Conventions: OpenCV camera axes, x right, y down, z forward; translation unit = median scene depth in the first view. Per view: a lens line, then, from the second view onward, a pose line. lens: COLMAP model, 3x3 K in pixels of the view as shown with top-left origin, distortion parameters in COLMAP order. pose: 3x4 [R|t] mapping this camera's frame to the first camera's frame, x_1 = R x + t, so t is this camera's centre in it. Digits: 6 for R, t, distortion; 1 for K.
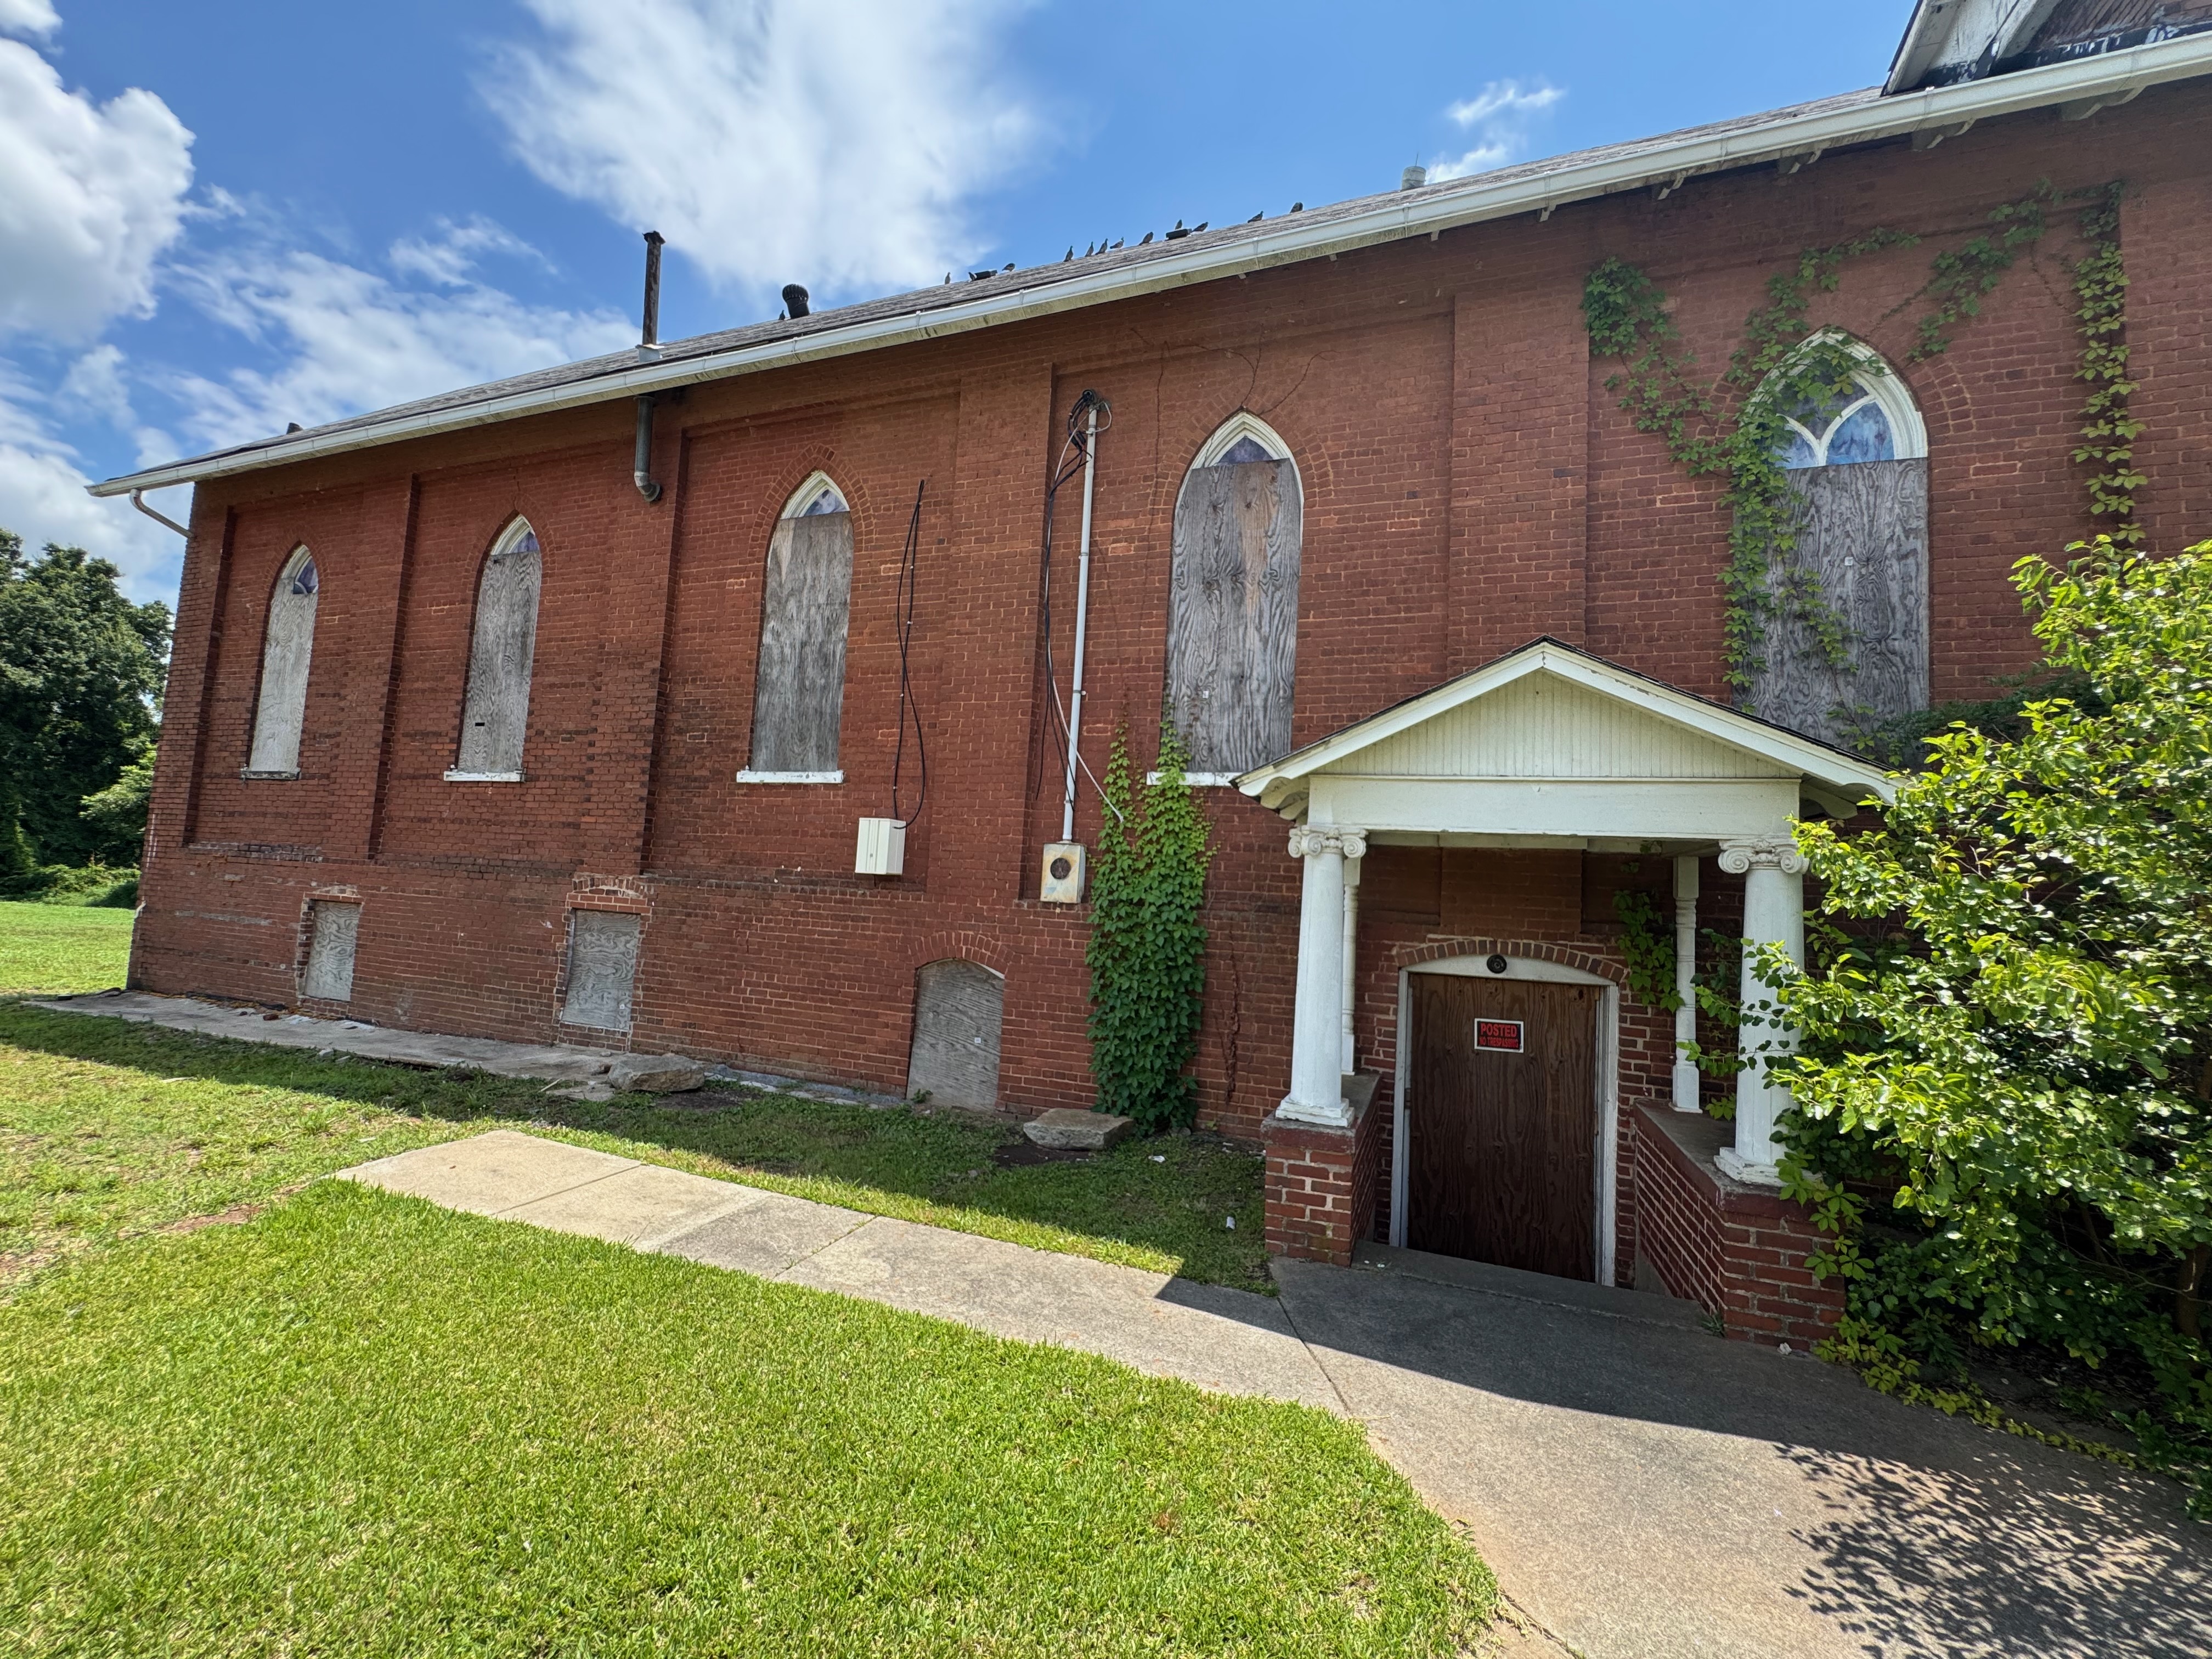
lens RADIAL K [[879.1, 0, 1106.2], [0, 879.1, 829.7], [0, 0, 1]] dist [-0.004259, 0.000044]
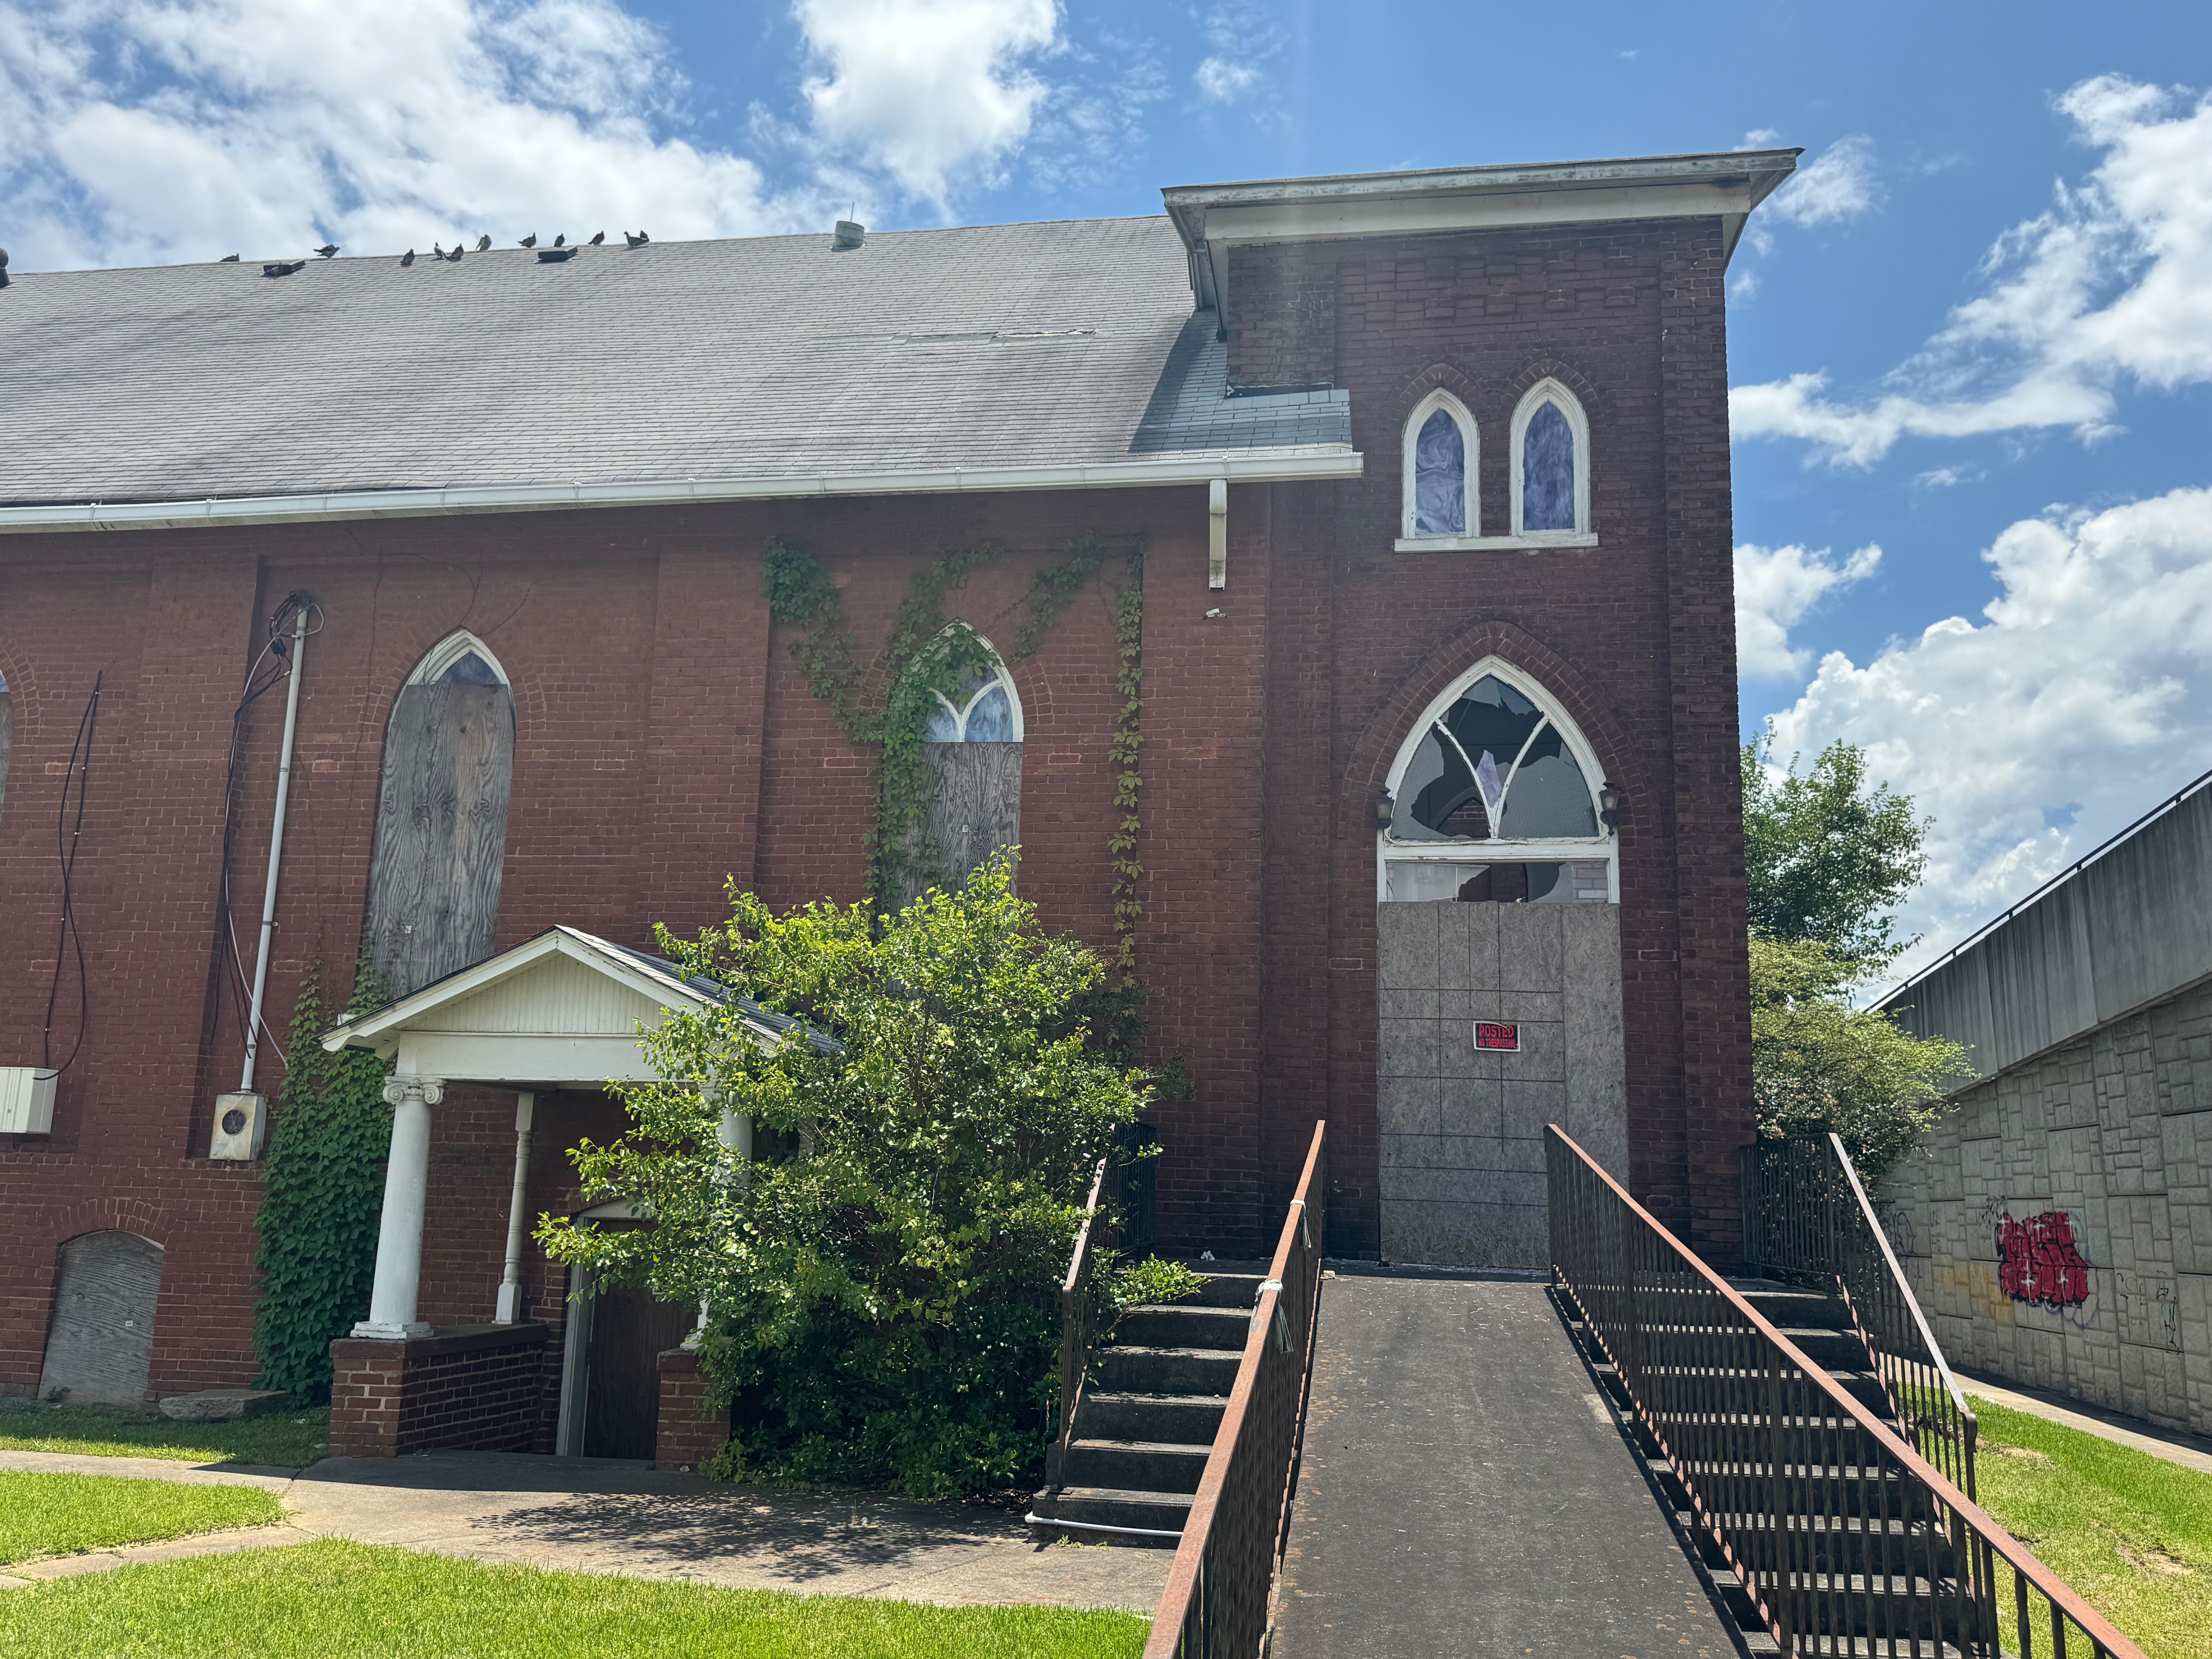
lens RADIAL K [[1775.5, 0, 1093.1], [0, 1775.5, 851.0], [0, 0, 1]] dist [0.101944, -0.198582]
pose [[0.977835, 0.011445, 0.209064, 0.431100], [0.011608, 0.994006, -0.108708, -0.021433], [-0.209055, 0.108725, 0.971841, -1.026733]]
